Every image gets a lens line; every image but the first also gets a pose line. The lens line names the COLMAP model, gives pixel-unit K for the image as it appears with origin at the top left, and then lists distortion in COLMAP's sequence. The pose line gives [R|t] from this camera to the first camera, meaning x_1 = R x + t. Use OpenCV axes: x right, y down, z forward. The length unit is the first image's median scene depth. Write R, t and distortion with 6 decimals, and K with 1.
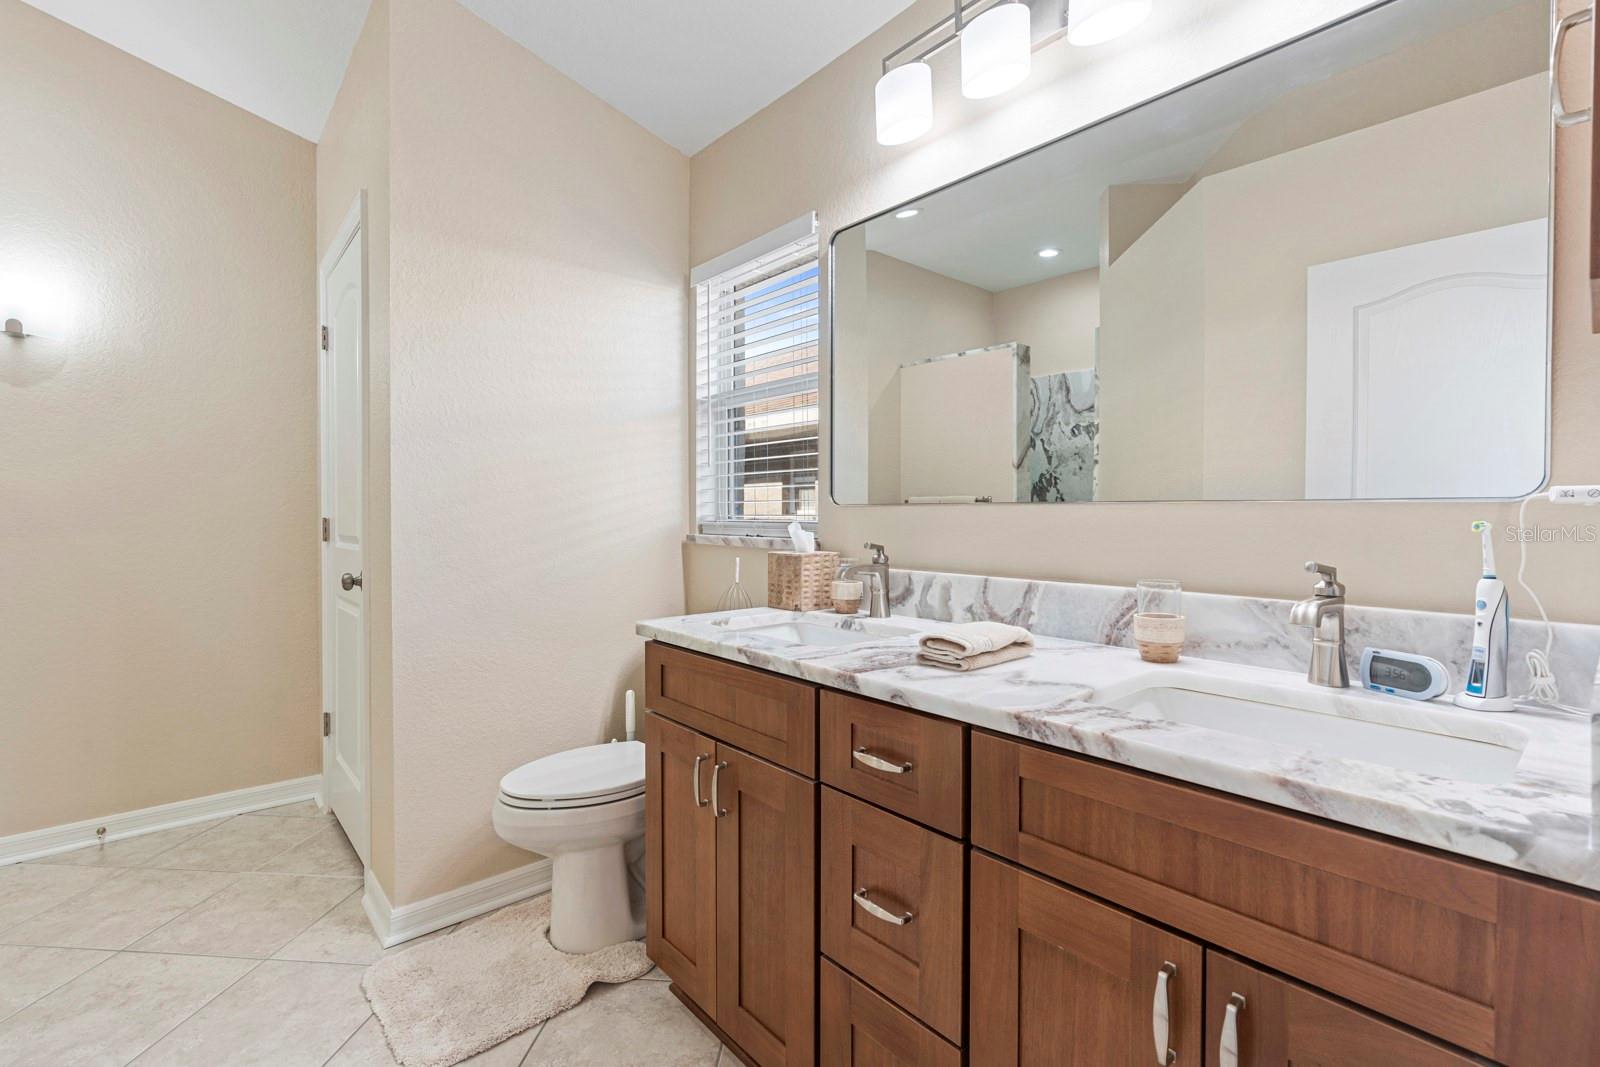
lens RADIAL K [[729.5, 0, 804.9], [0, 729.5, 518.6], [0, 0, 1]] dist [-0.008456, 0.002837]
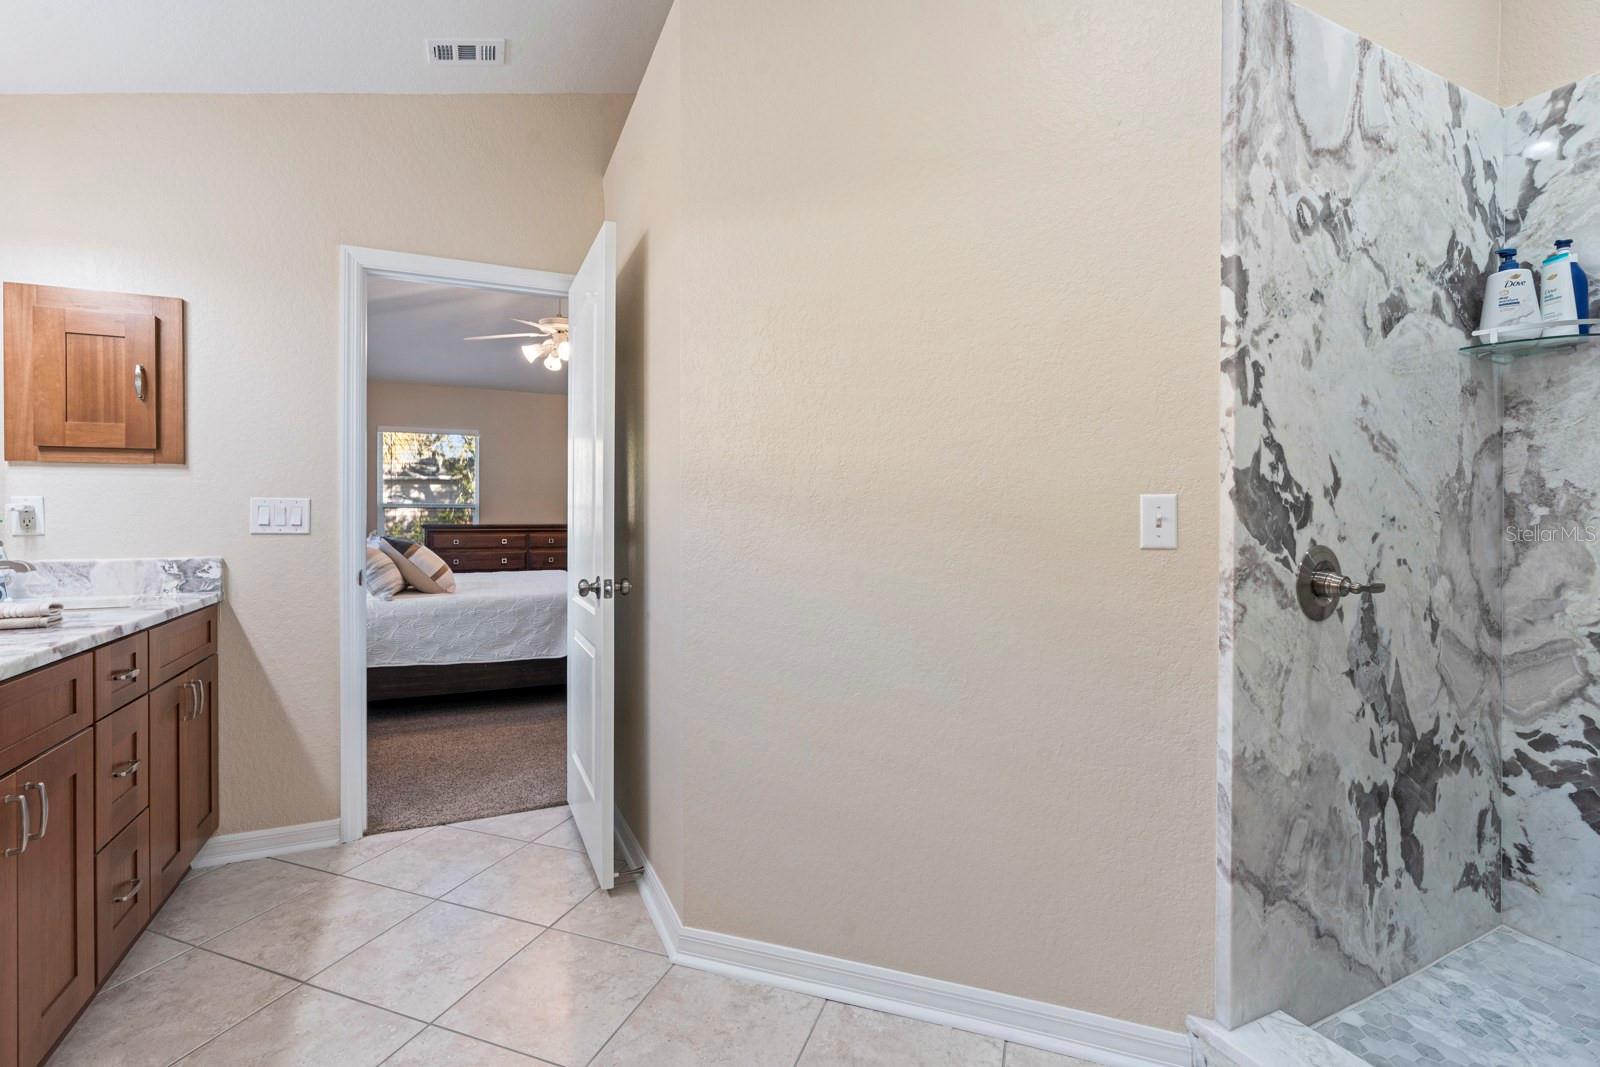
lens RADIAL K [[729.5, 0, 803.3], [0, 729.5, 522.0], [0, 0, 1]] dist [-0.008456, 0.002837]
pose [[-0.964121, -0.002695, 0.265449, -1.245788], [0.002161, 0.999836, 0.017996, -0.013560], [-0.265453, 0.017924, -0.963957, 1.542015]]
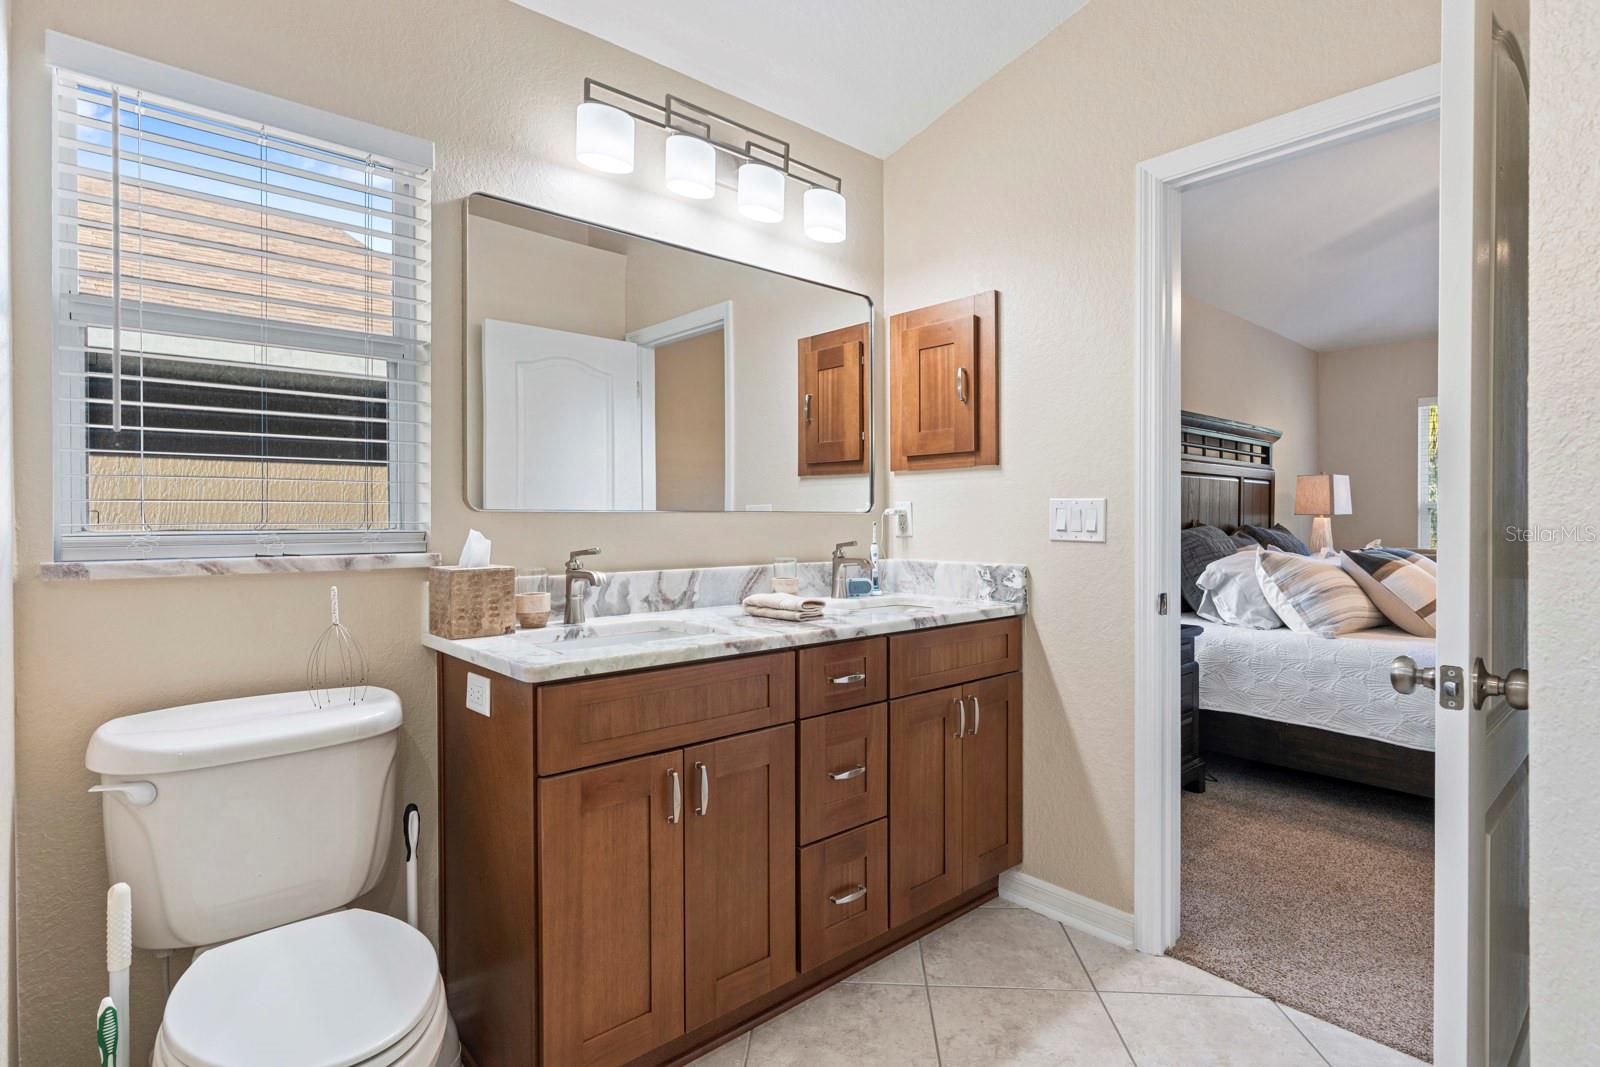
lens RADIAL K [[808.9, 0, 786.8], [0, 808.9, 522.8], [0, 0, 1]] dist [-0.002879, 0.001032]
pose [[-0.009811, -0.006288, 0.999932, -1.186140], [0.008172, 0.999946, 0.006368, -0.008942], [-0.999918, 0.008234, -0.009759, 0.836369]]
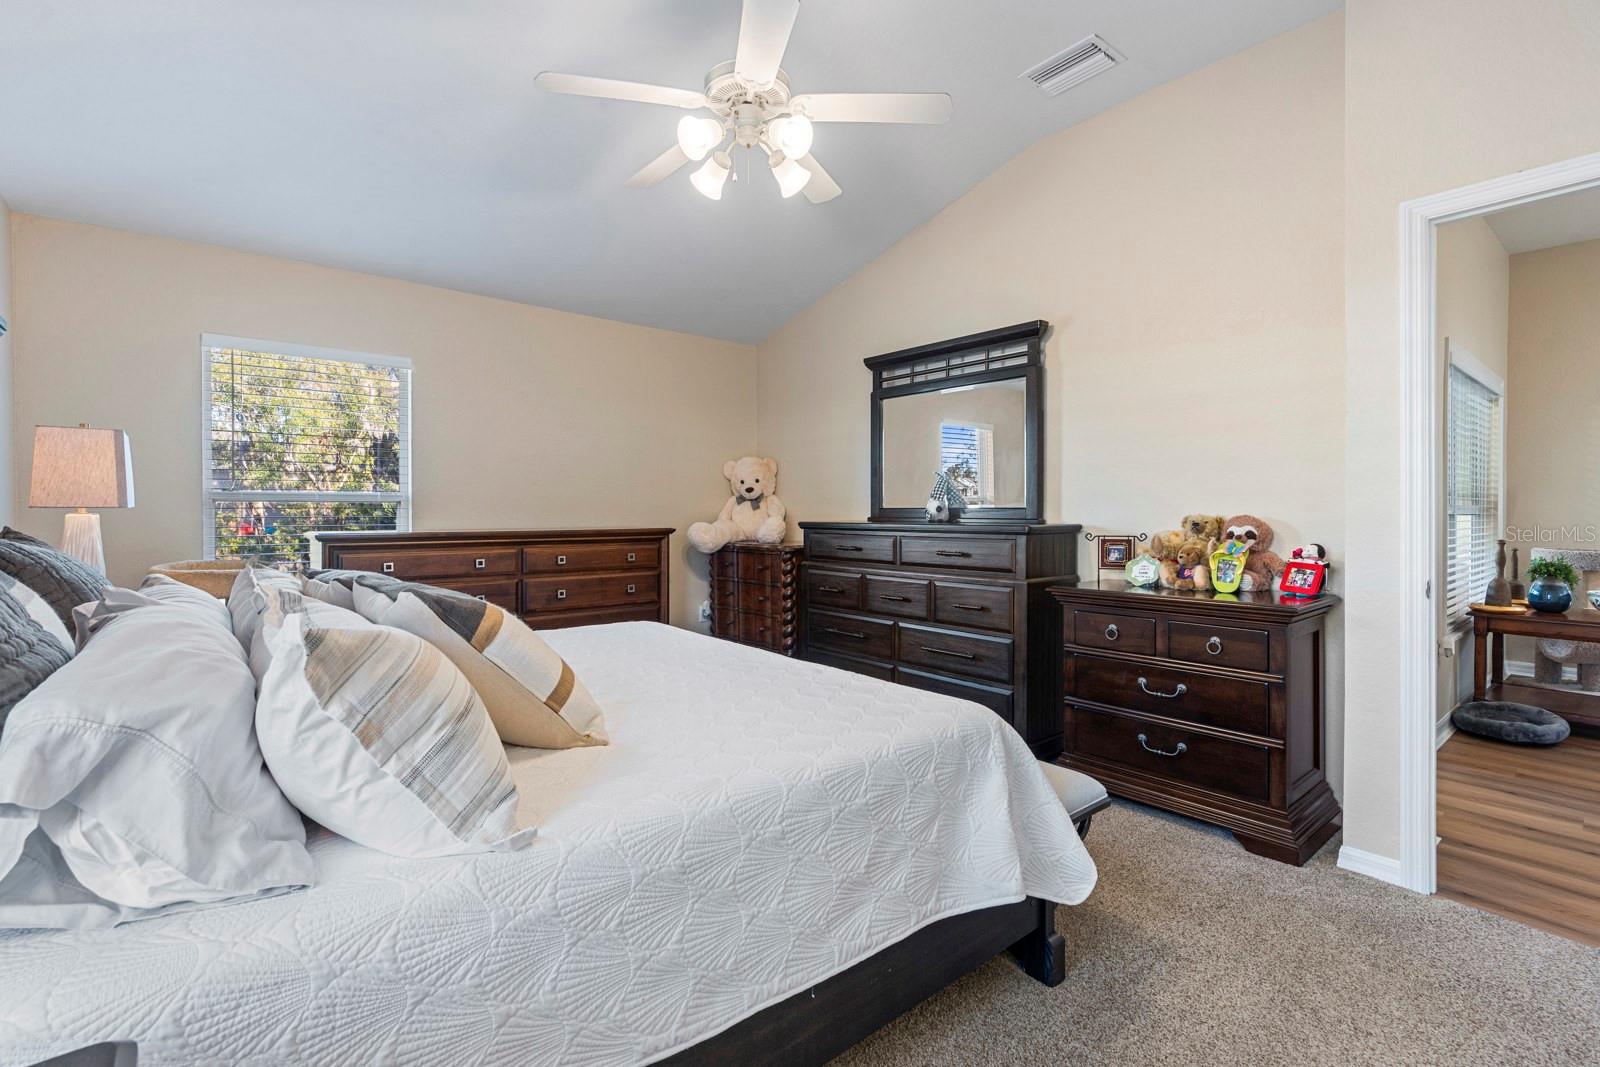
lens RADIAL K [[729.5, 0, 795.7], [0, 729.5, 521.9], [0, 0, 1]] dist [-0.008456, 0.002837]
pose [[-0.999736, 0.002917, 0.022803, 0.627256], [0.003398, 0.999772, 0.021063, -0.000748], [-0.022736, 0.021135, -0.999518, 0.074143]]
